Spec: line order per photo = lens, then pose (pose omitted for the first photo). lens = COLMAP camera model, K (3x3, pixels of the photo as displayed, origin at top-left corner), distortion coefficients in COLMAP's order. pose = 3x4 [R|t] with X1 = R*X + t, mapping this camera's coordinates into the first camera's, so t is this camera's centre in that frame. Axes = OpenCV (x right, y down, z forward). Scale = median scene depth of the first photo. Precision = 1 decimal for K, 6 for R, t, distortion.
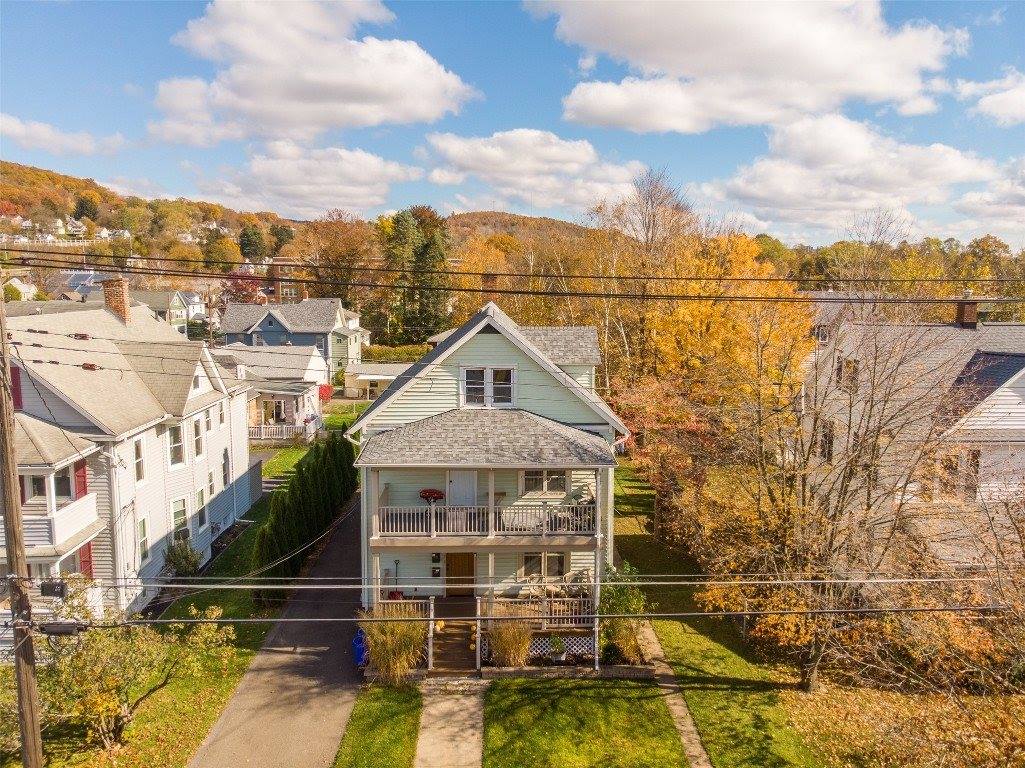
lens RADIAL K [[754.1, 0, 515.3], [0, 754.1, 361.9], [0, 0, 1]] dist [-0.007469, -0.000417]
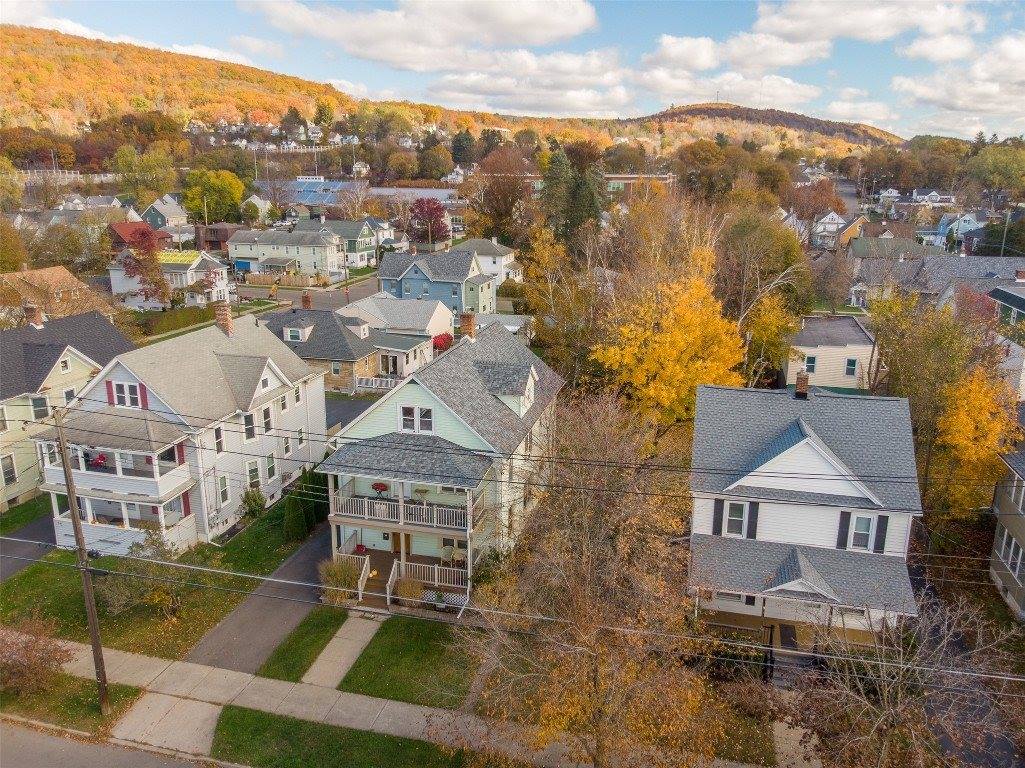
lens RADIAL K [[754.1, 0, 515.3], [0, 754.1, 361.9], [0, 0, 1]] dist [-0.007469, -0.000417]
pose [[0.960231, 0.070338, -0.270202, 0.499321], [-0.033350, 0.989714, 0.139119, -0.267573], [0.277208, -0.124575, 0.952700, -0.296134]]
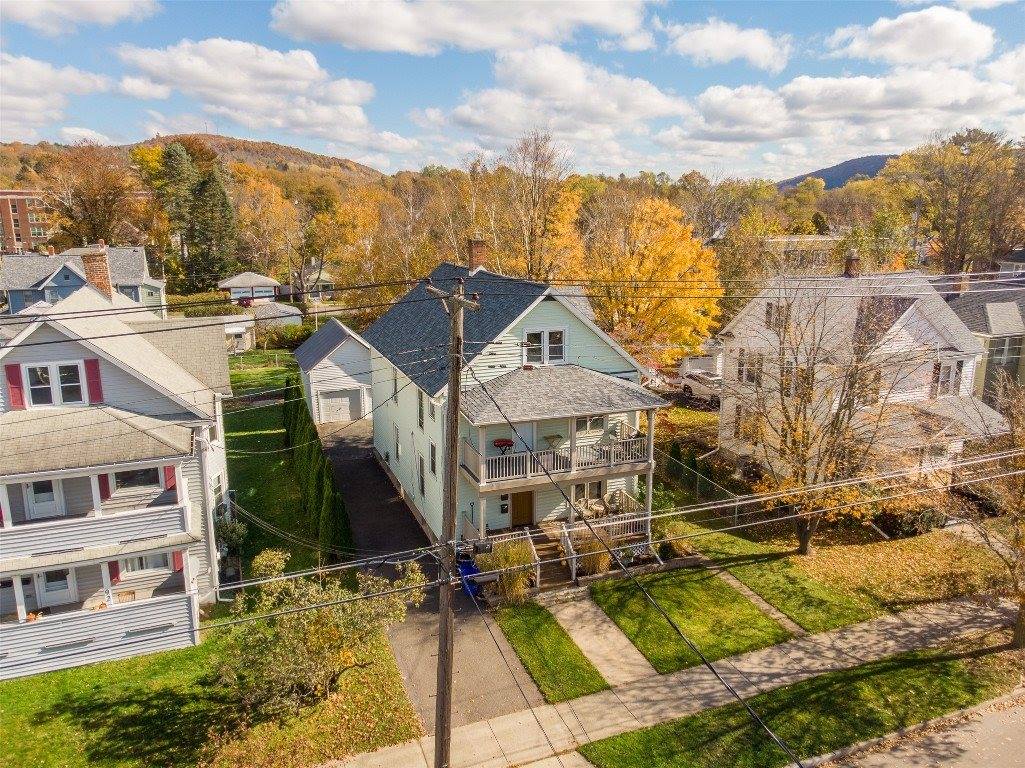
lens RADIAL K [[766.5, 0, 514.9], [0, 766.5, 358.5], [0, 0, 1]] dist [0.004217, -0.000729]
pose [[0.940326, -0.069707, 0.333058, -0.446442], [0.041322, 0.994941, 0.091570, -0.055387], [-0.337756, -0.072343, 0.938450, -0.089009]]
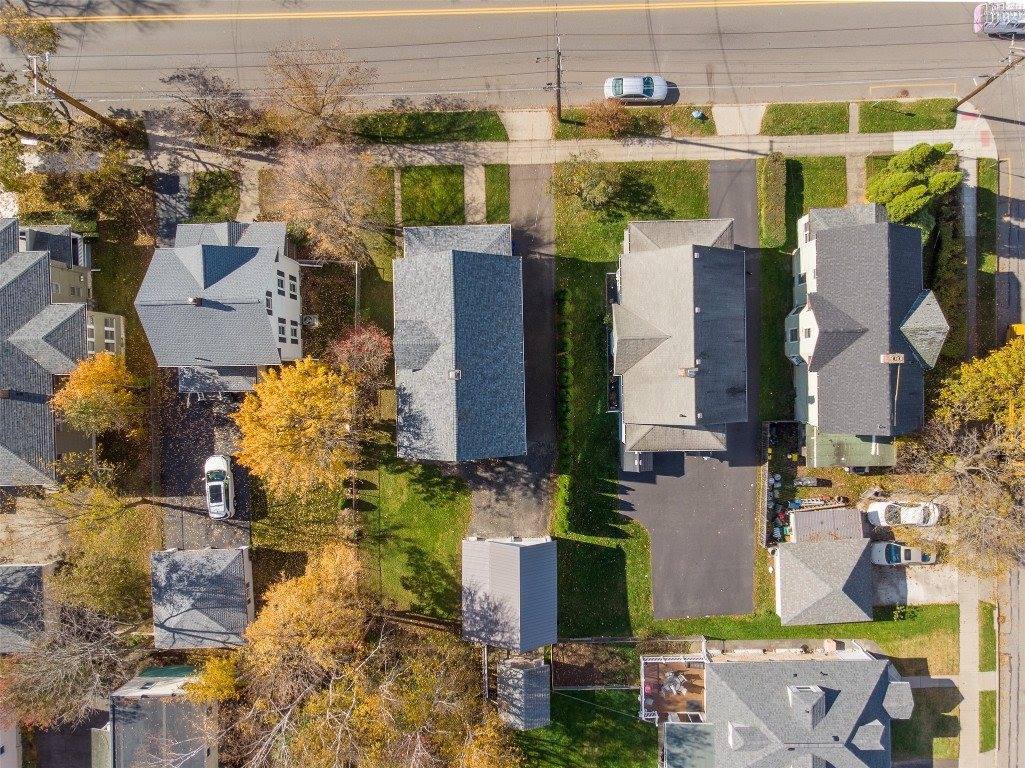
lens RADIAL K [[754.1, 0, 515.3], [0, 754.1, 361.9], [0, 0, 1]] dist [-0.007469, -0.000417]
pose [[-0.999817, -0.014392, 0.012616, -0.223882], [0.014420, -0.133017, 0.991009, -1.979495], [-0.012584, 0.991009, 0.133200, 0.928231]]
